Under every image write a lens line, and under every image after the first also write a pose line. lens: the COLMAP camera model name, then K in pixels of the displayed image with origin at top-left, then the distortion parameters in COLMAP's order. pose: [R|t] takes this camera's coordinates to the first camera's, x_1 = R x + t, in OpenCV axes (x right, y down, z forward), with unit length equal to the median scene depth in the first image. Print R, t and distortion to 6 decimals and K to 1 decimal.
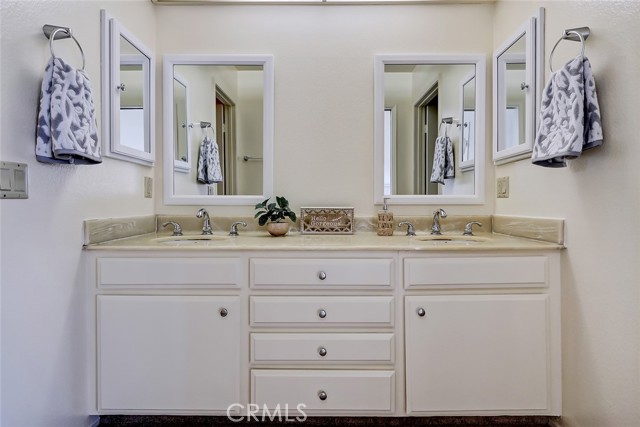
lens RADIAL K [[311.1, 0, 319.9], [0, 311.1, 202.9], [0, 0, 1]] dist [-0.000128, -0.000308]
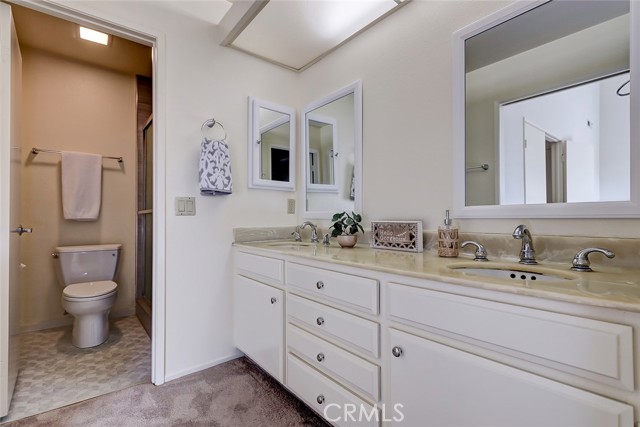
lens RADIAL K [[294.7, 0, 320.0], [0, 294.7, 213.5], [0, 0, 1]] dist [0.010552, -0.000117]
pose [[0.644864, -0.012673, -0.764193, 0.584451], [0.003394, 0.999900, -0.013718, 0.002229], [0.764290, 0.006253, 0.644842, 0.260237]]
